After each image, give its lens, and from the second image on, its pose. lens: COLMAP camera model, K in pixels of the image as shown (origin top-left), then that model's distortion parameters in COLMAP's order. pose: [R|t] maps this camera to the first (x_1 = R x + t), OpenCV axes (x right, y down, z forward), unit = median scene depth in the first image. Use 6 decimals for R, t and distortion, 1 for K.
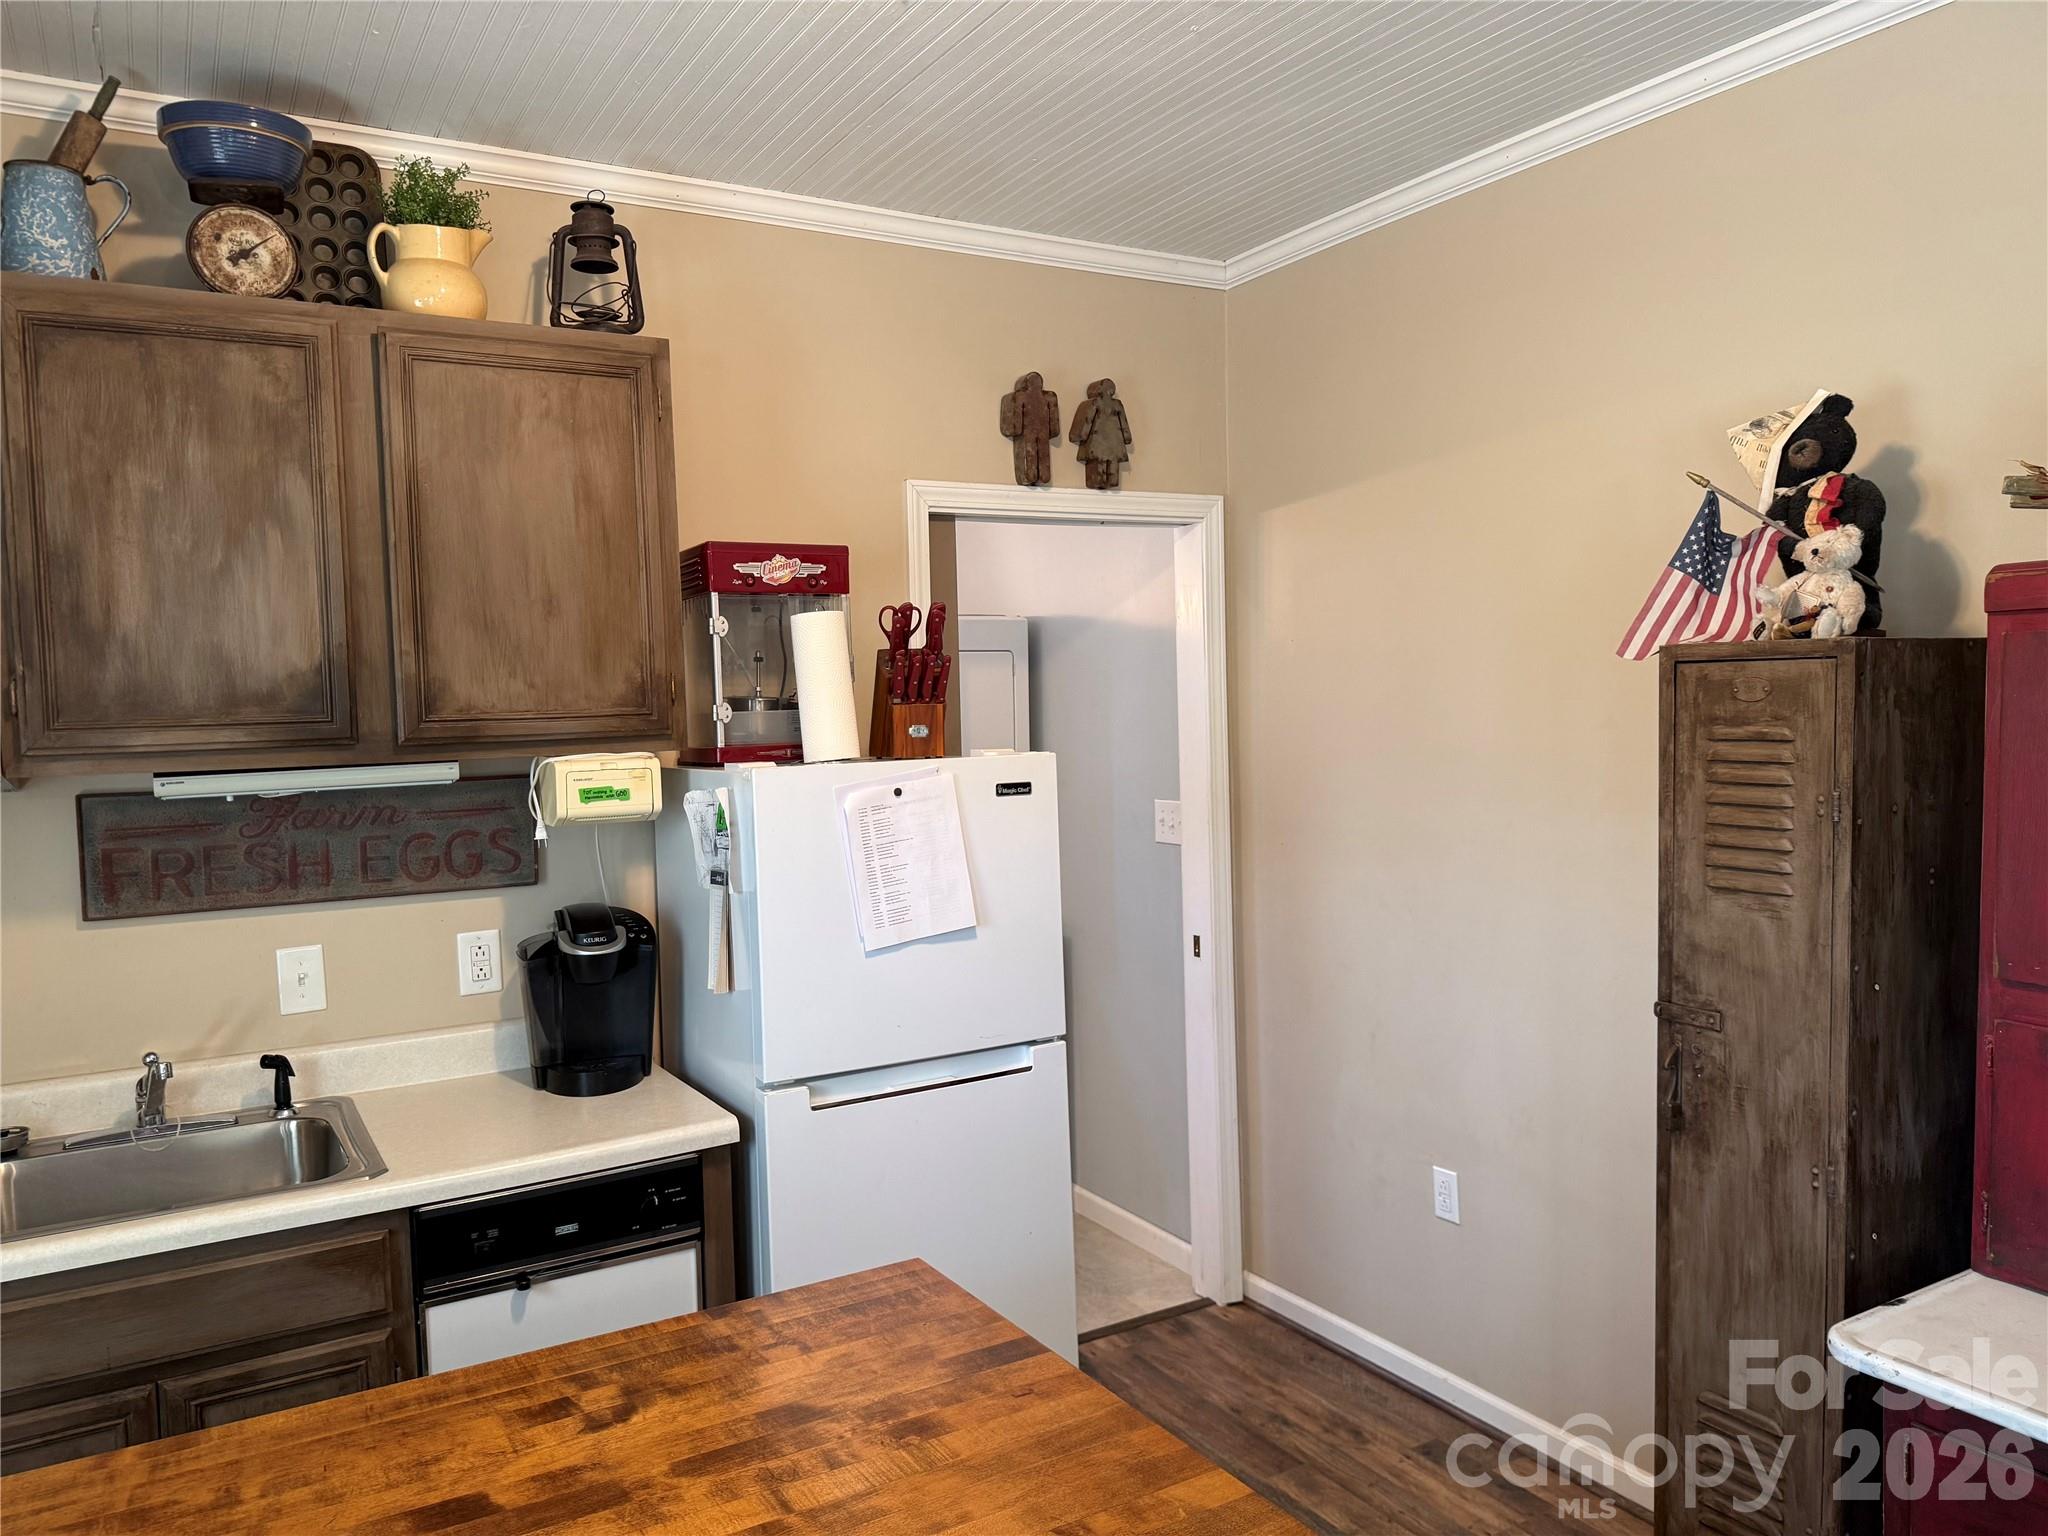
lens RADIAL K [[1438.8, 0, 1024.2], [0, 1438.8, 768.0], [0, 0, 1]] dist [0.056952, -0.073229]
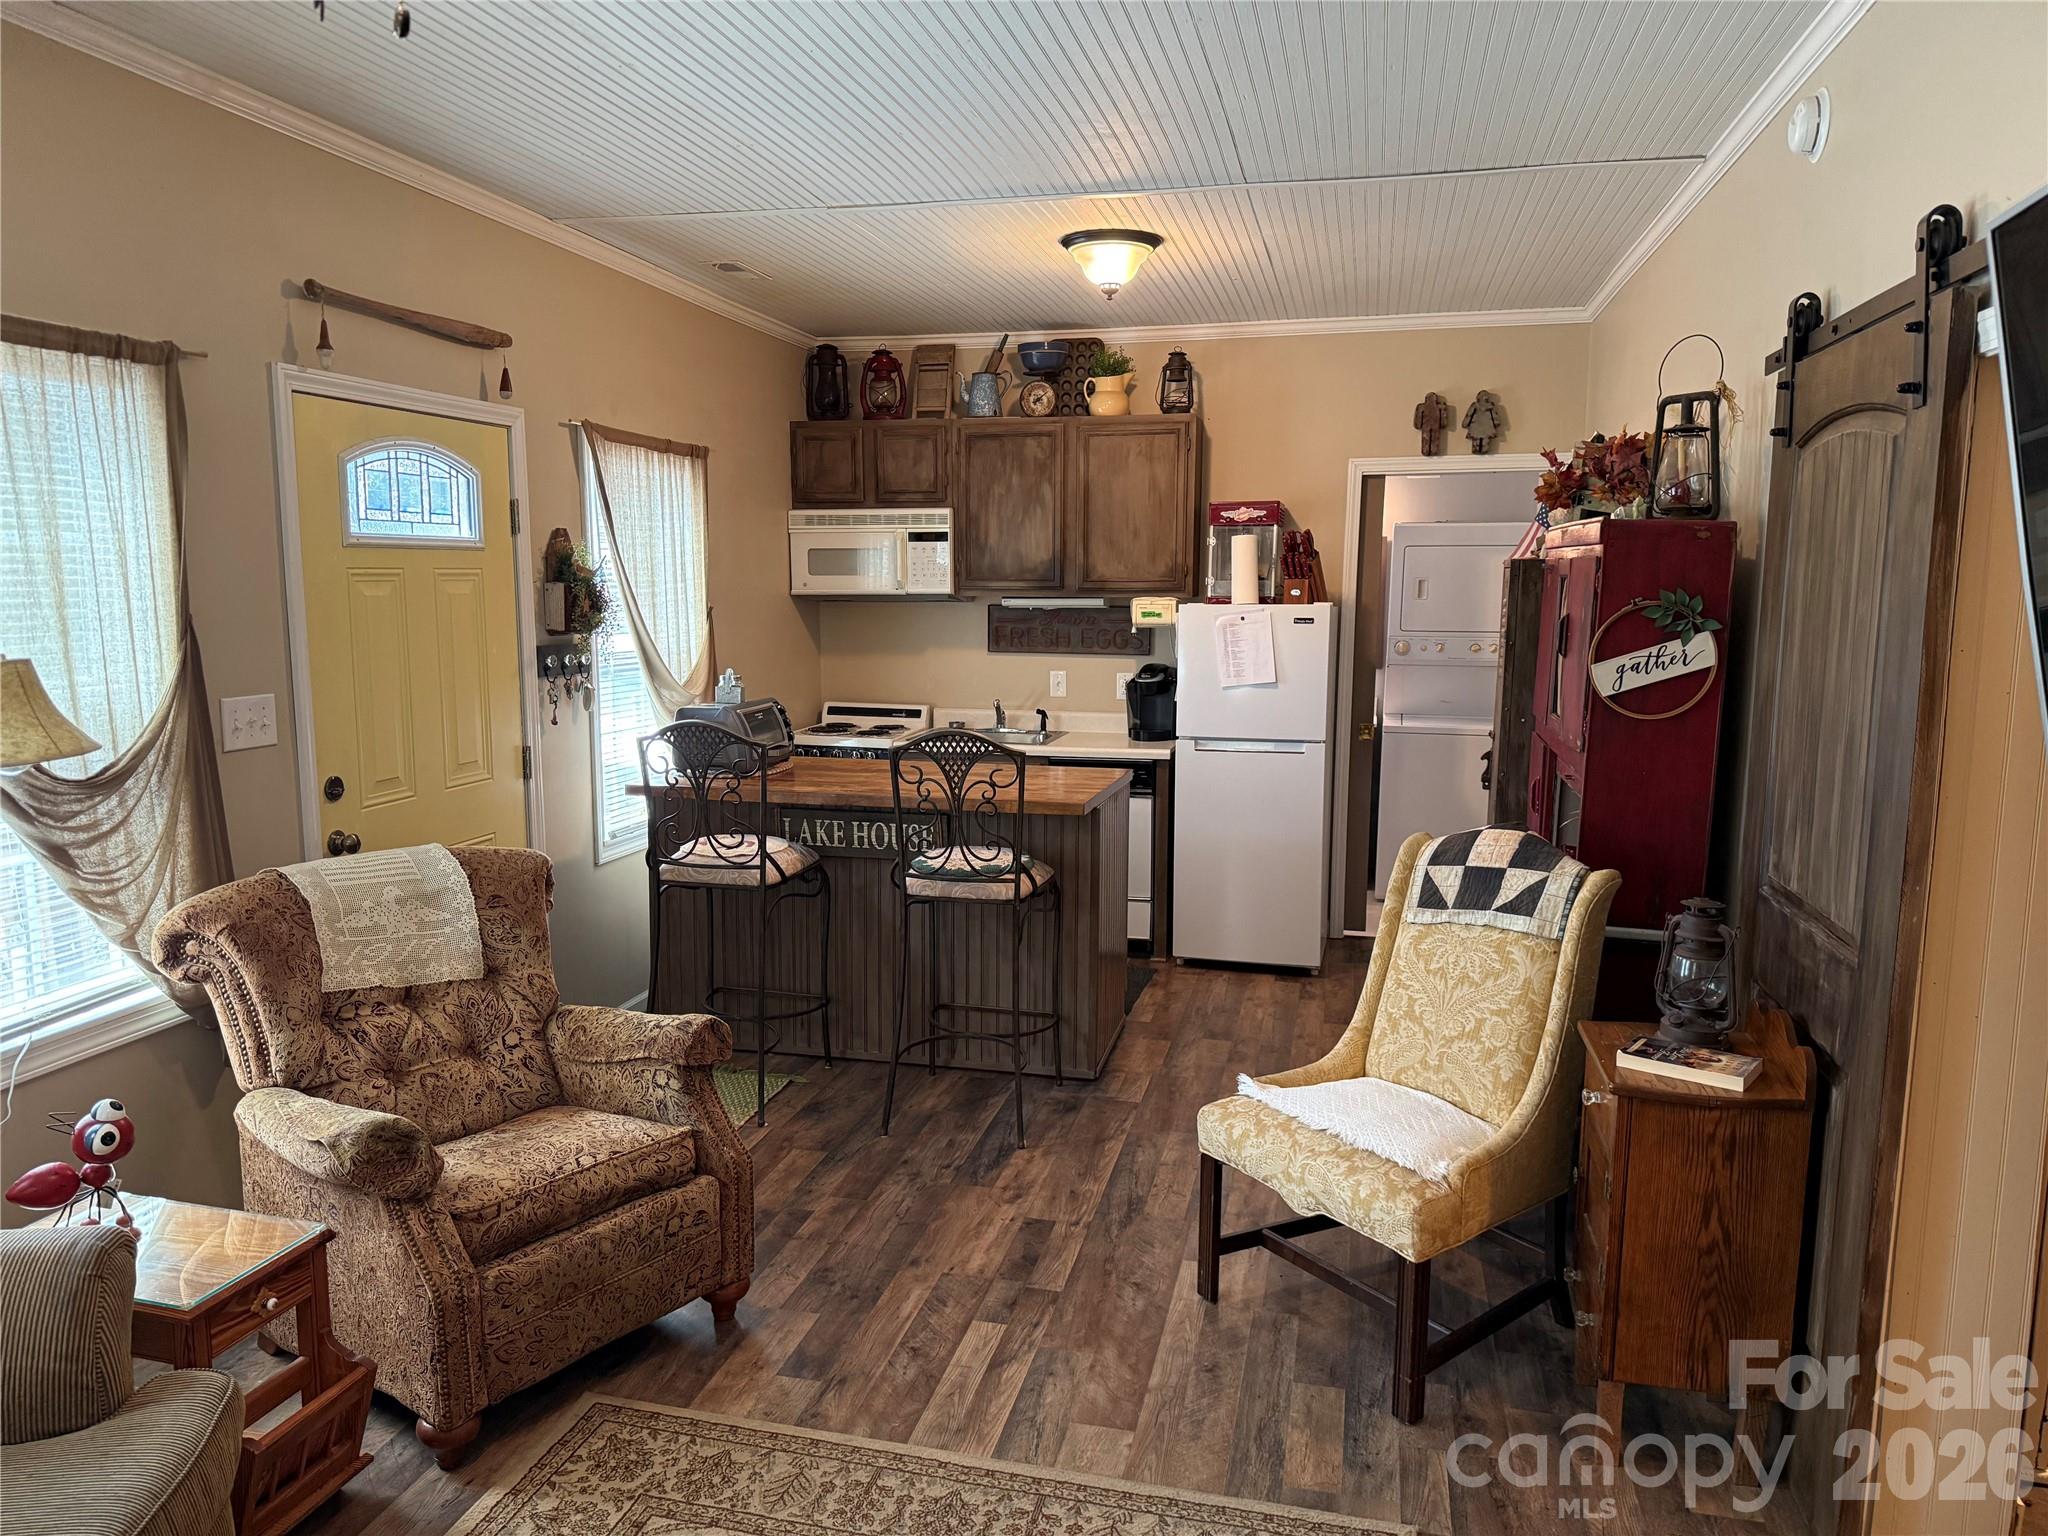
lens RADIAL K [[1438.8, 0, 995.1], [0, 1438.8, 782.0], [0, 0, 1]] dist [0.056952, -0.073229]
pose [[0.702728, 0.127239, -0.699988, 1.252785], [-0.057493, 0.990816, 0.122386, 0.016934], [0.709132, -0.045760, 0.703590, -0.879094]]
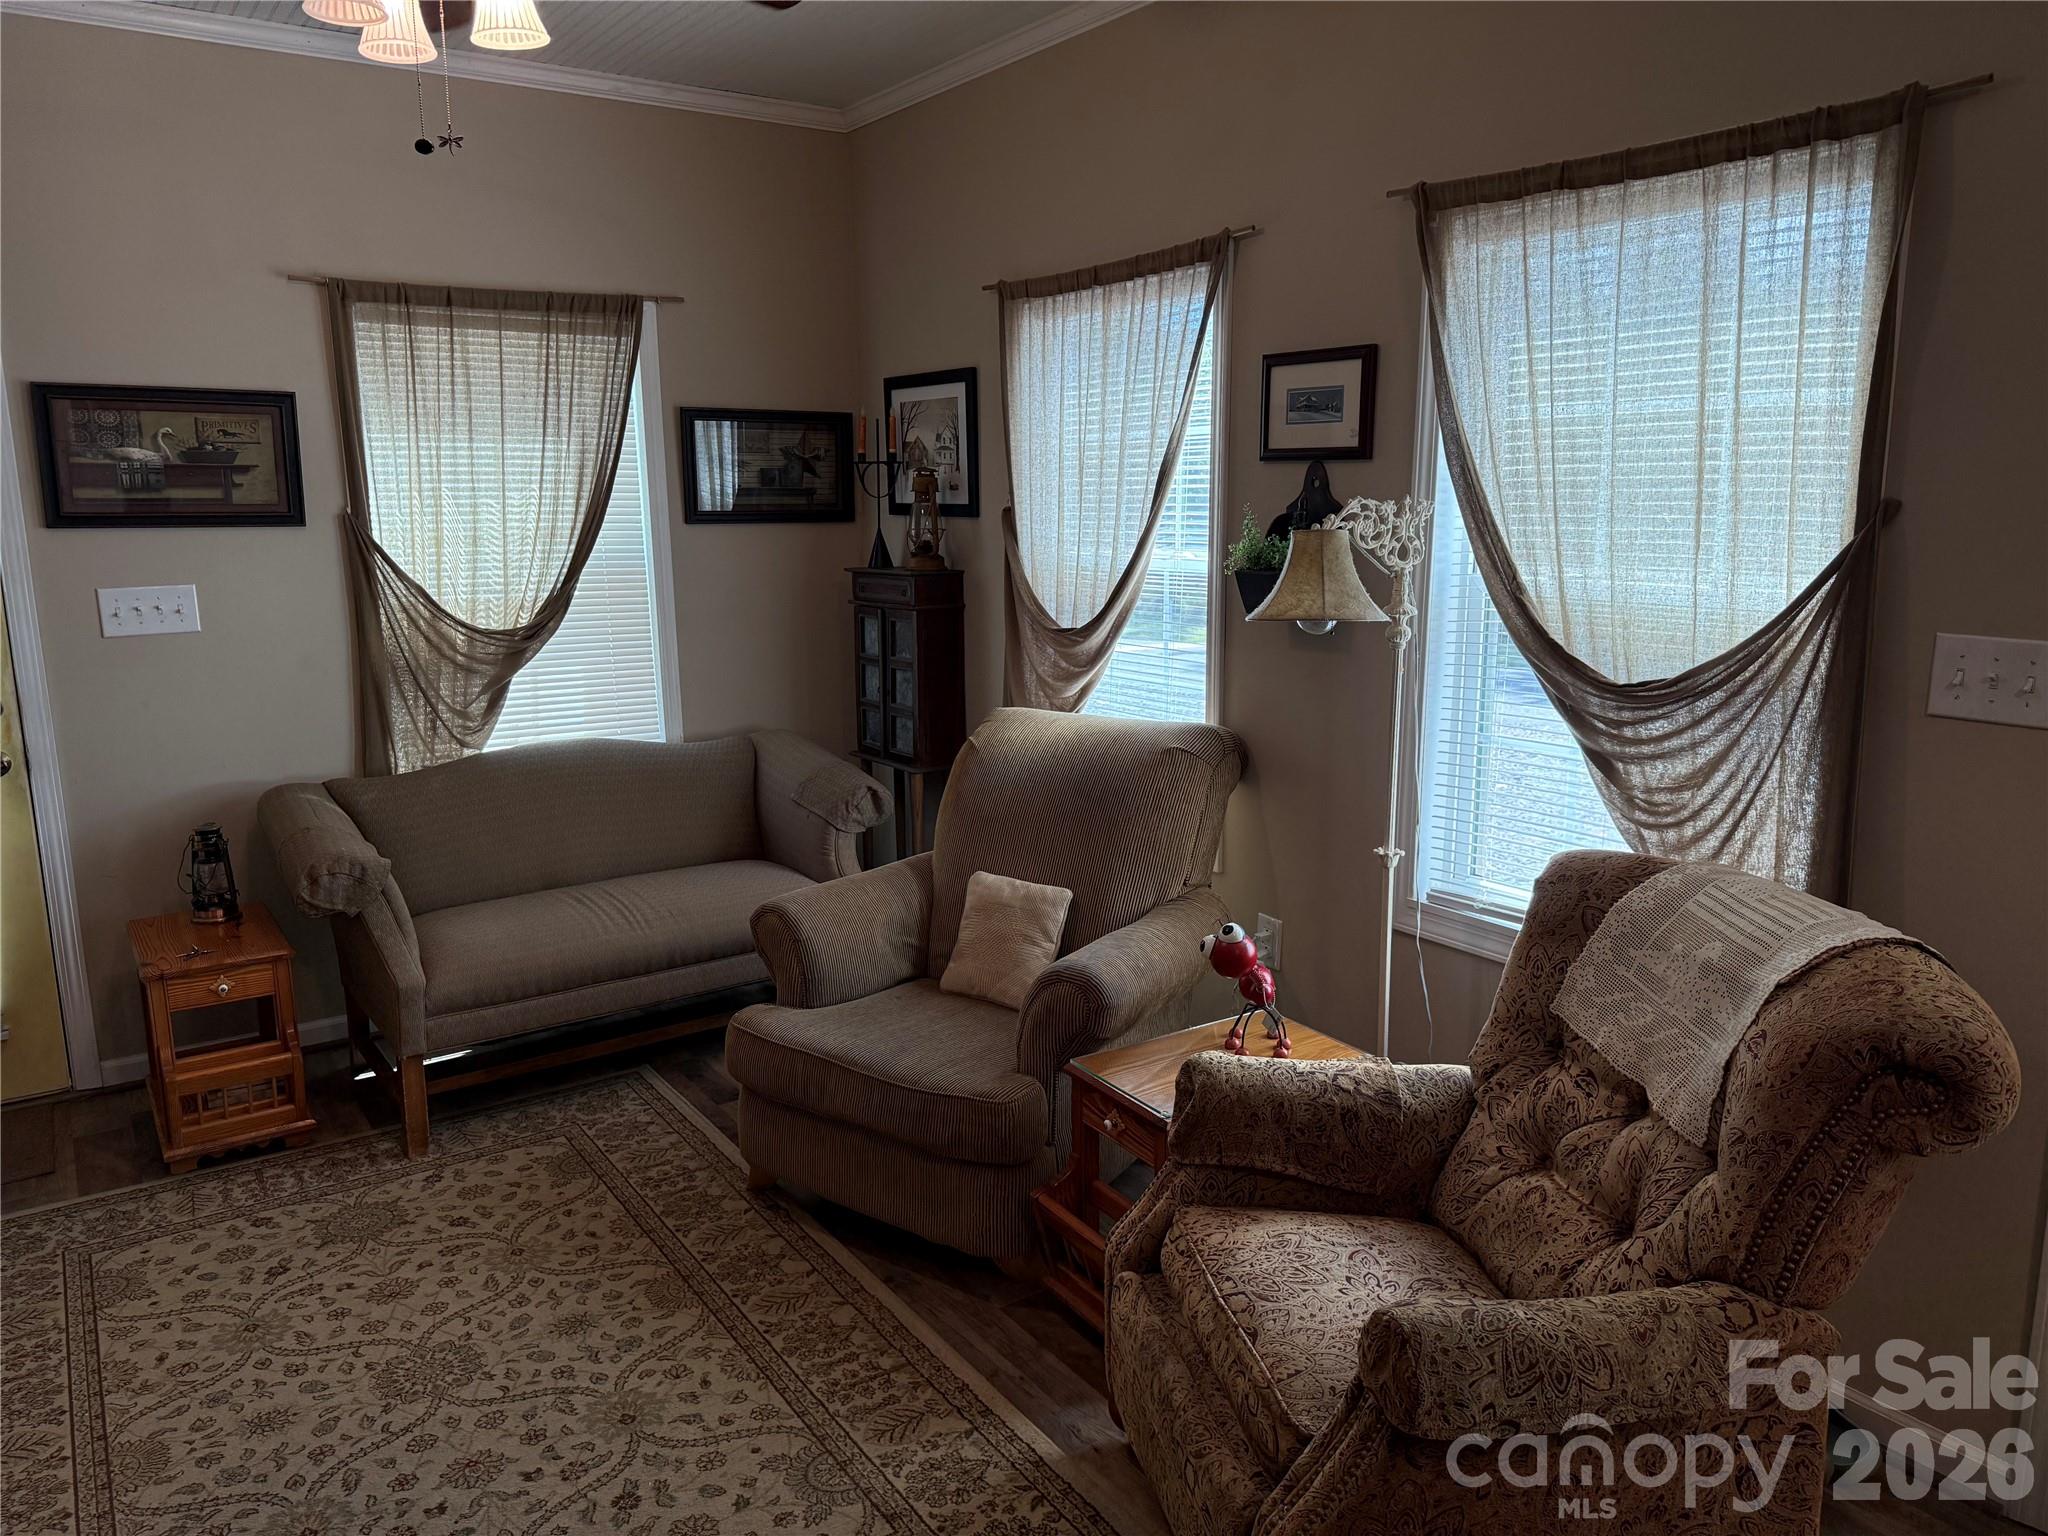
lens RADIAL K [[1438.8, 0, 1039.0], [0, 1438.8, 767.1], [0, 0, 1]] dist [0.056952, -0.073229]
pose [[-0.997040, 0.045650, -0.061861, 0.406686], [0.029293, 0.969504, 0.243320, -0.002238], [0.071082, 0.240787, -0.967971, 0.363139]]
